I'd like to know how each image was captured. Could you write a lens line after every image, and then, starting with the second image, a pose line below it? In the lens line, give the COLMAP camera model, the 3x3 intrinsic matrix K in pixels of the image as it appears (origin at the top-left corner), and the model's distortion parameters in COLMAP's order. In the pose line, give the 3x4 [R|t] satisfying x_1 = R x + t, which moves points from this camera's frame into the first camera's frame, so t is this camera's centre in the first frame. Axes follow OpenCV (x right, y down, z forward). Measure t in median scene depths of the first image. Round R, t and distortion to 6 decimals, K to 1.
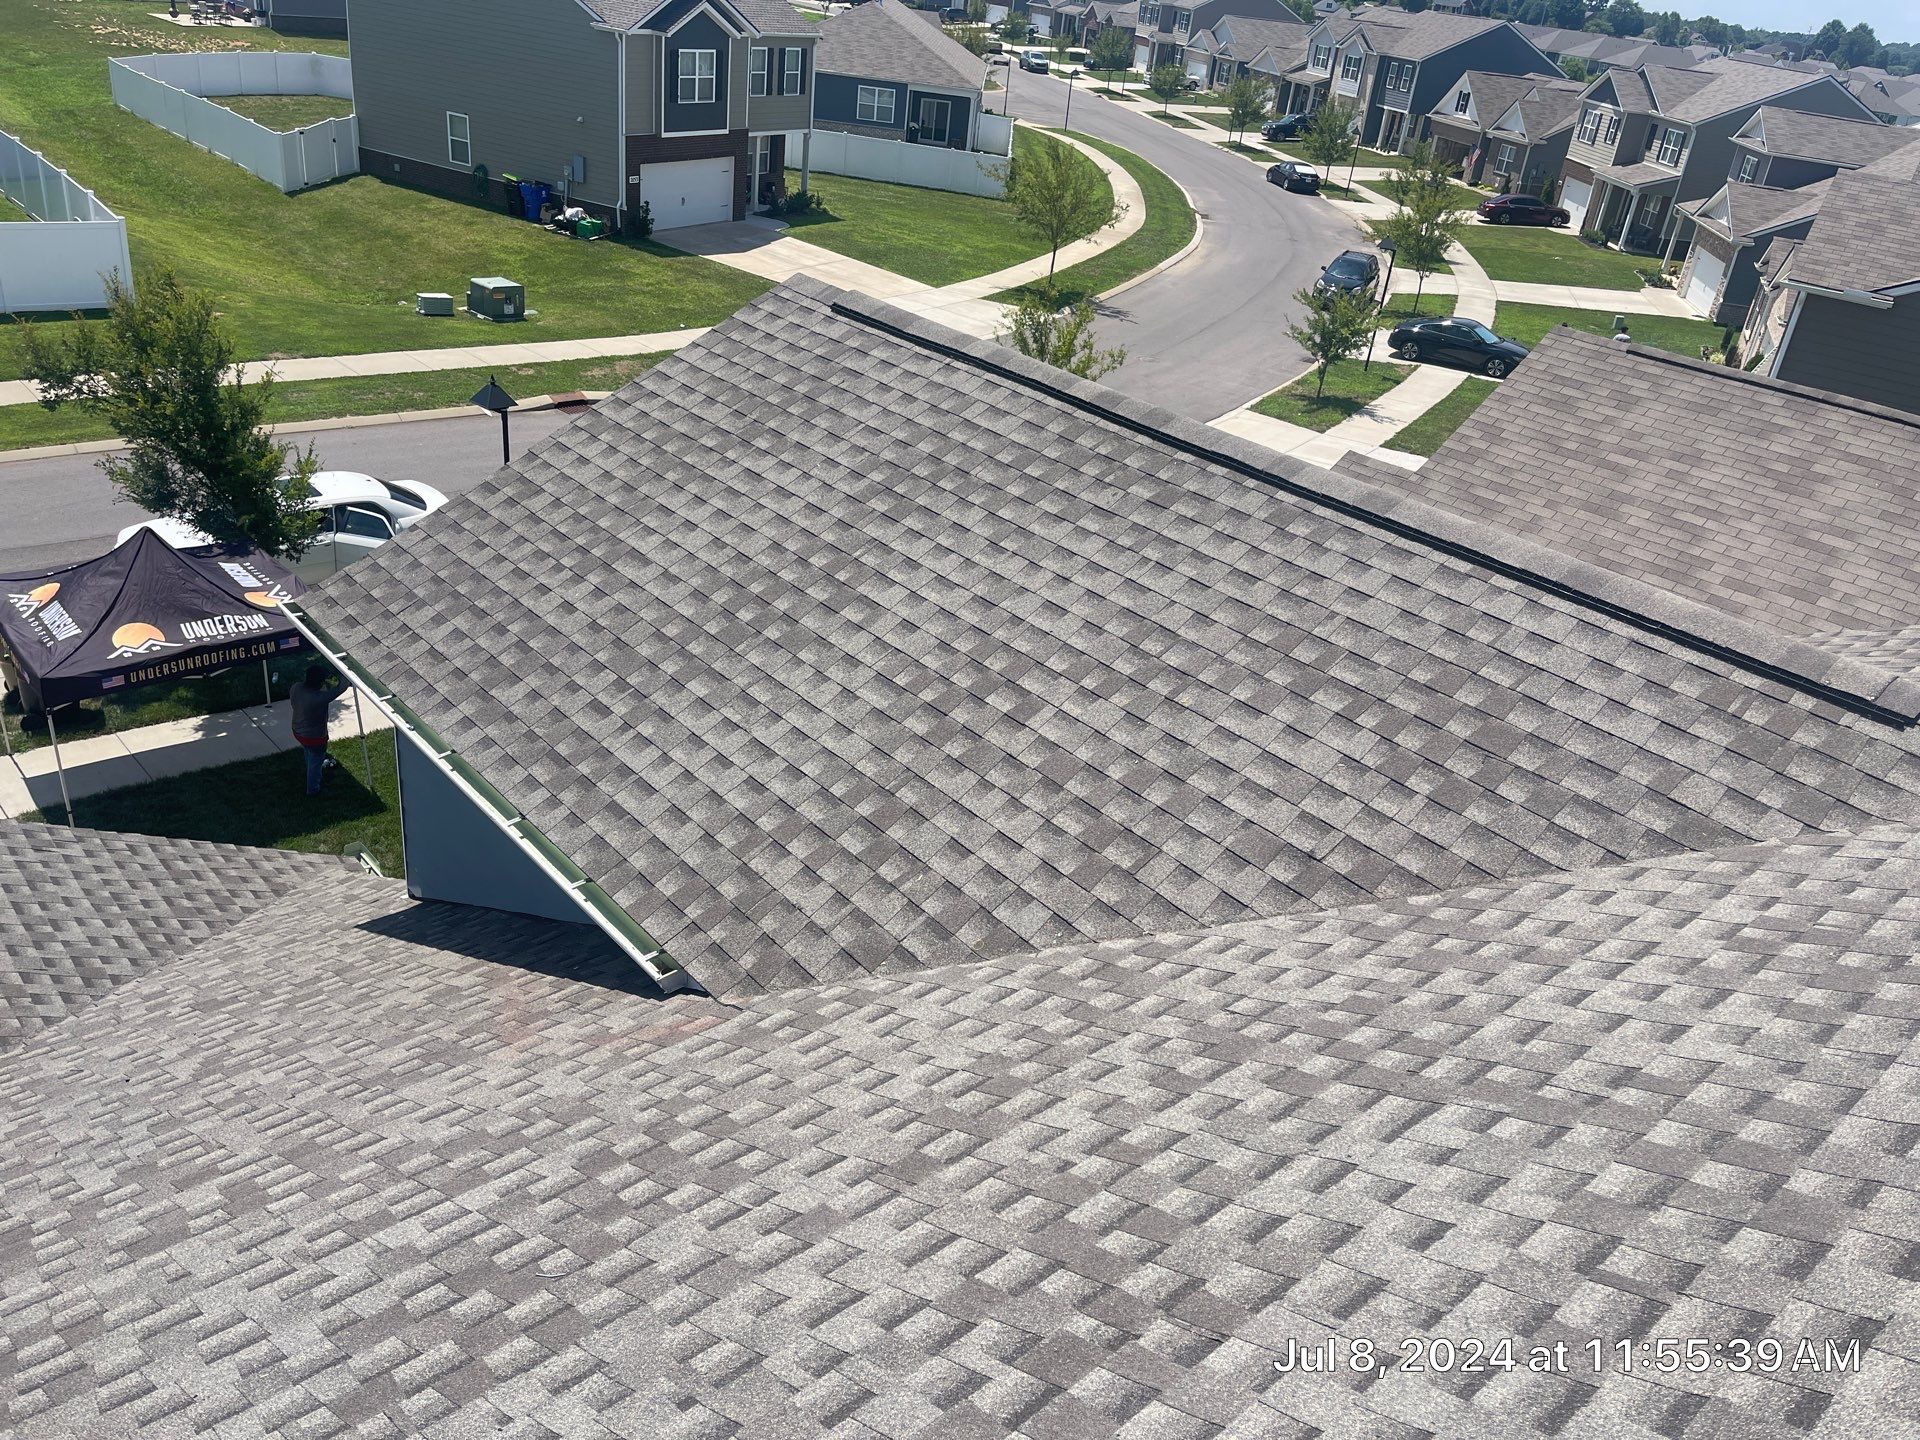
lens RADIAL K [[1422.8, 0, 949.7], [0, 1422.8, 743.5], [0, 0, 1]] dist [0.037213, -0.055268]
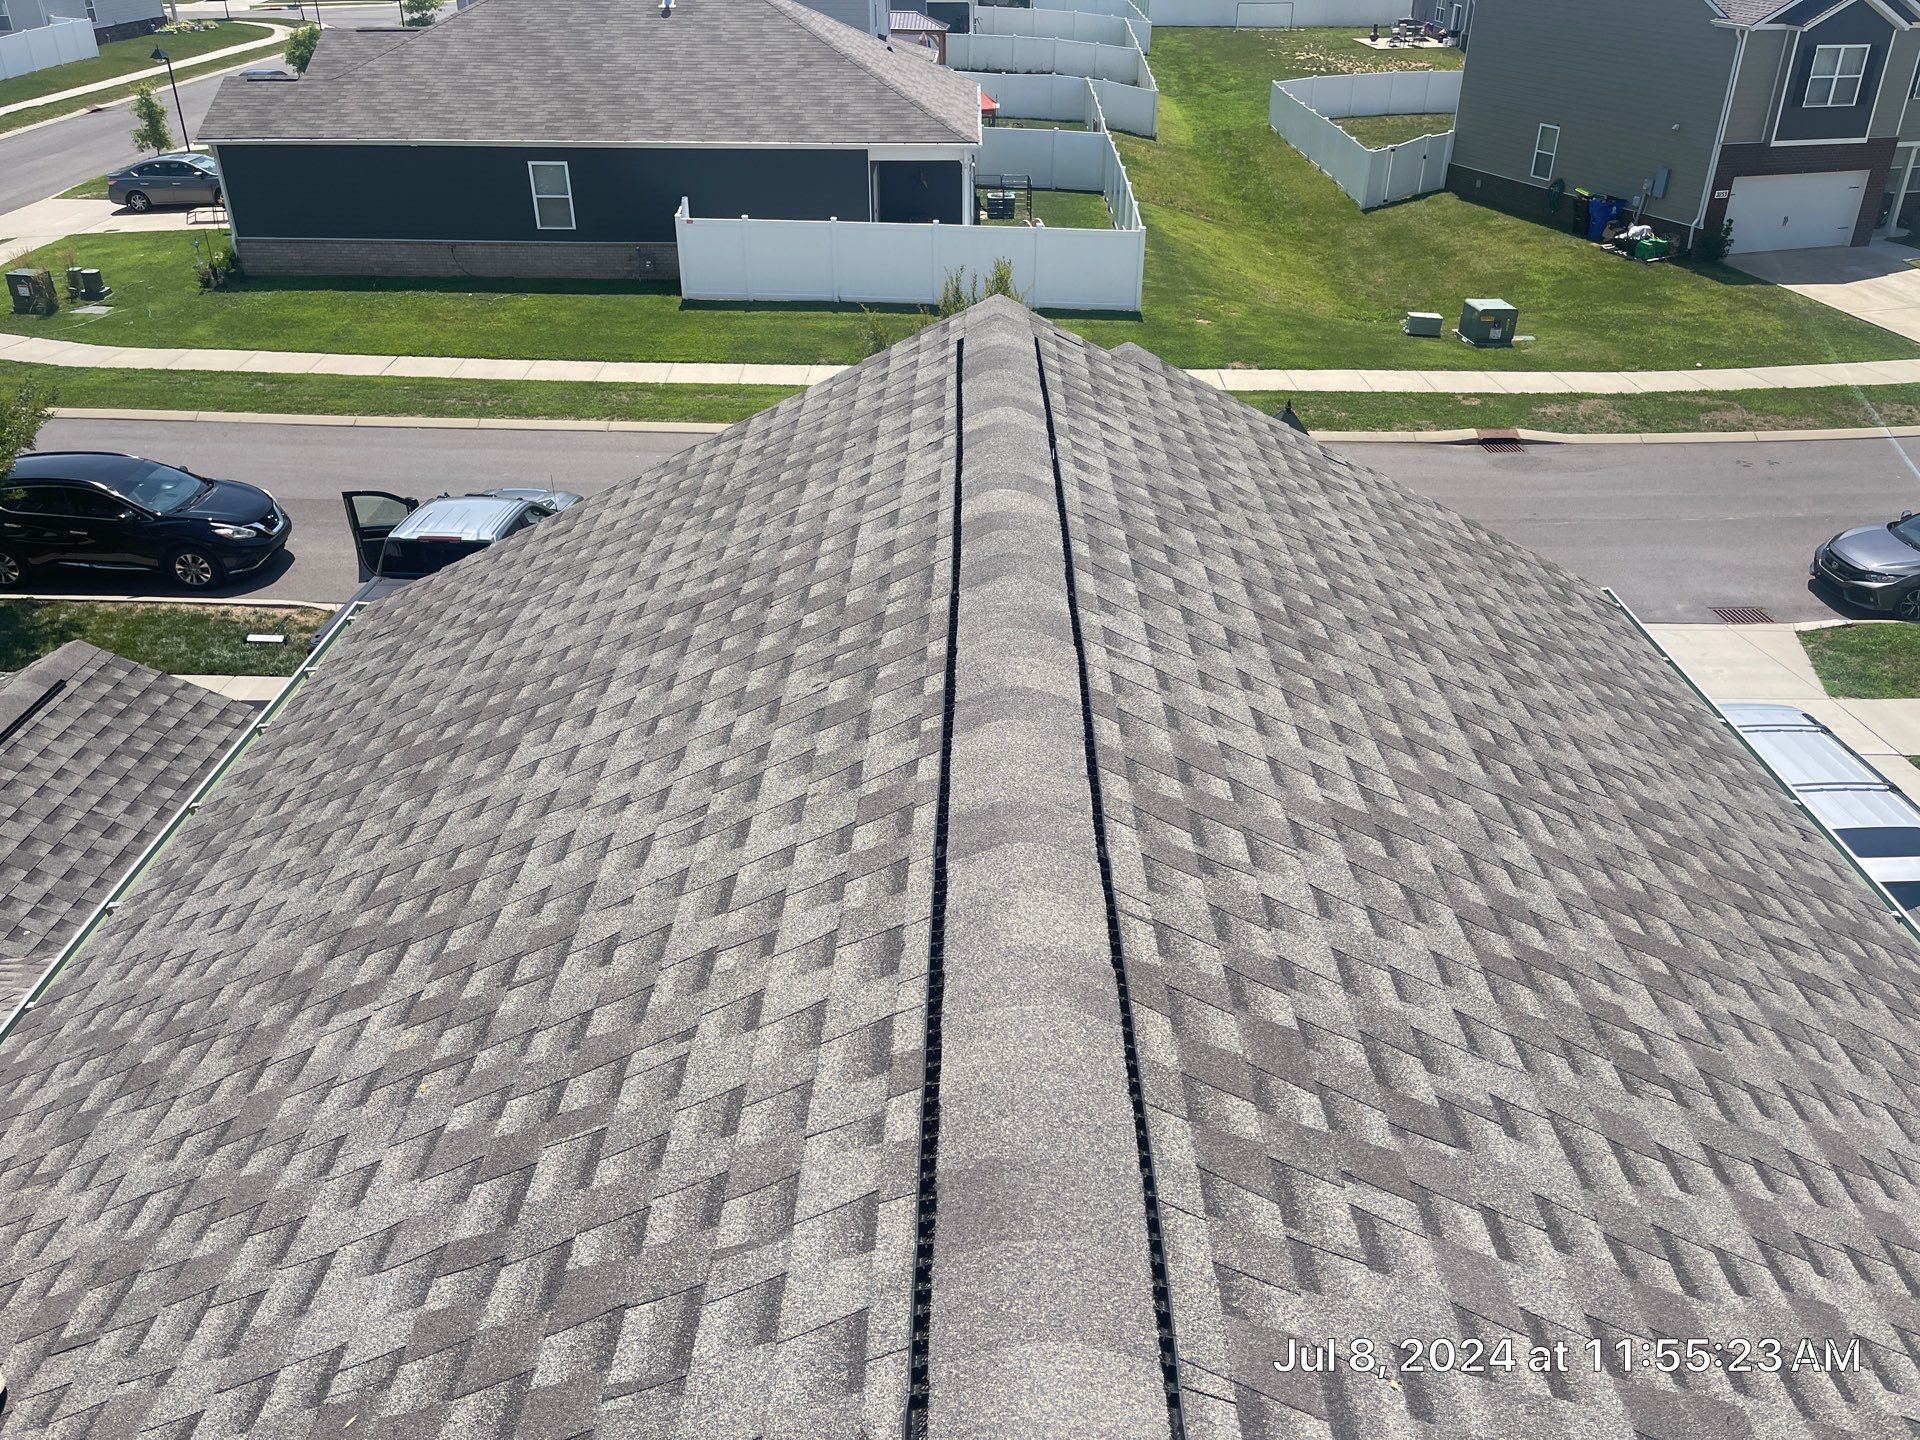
lens RADIAL K [[1422.8, 0, 955.7], [0, 1422.8, 720.0], [0, 0, 1]] dist [0.037213, -0.055268]
pose [[0.718143, 0.238744, -0.653660, 0.098365], [-0.256084, 0.964060, 0.070768, -0.039423], [0.647064, 0.116570, 0.753472, 0.108866]]
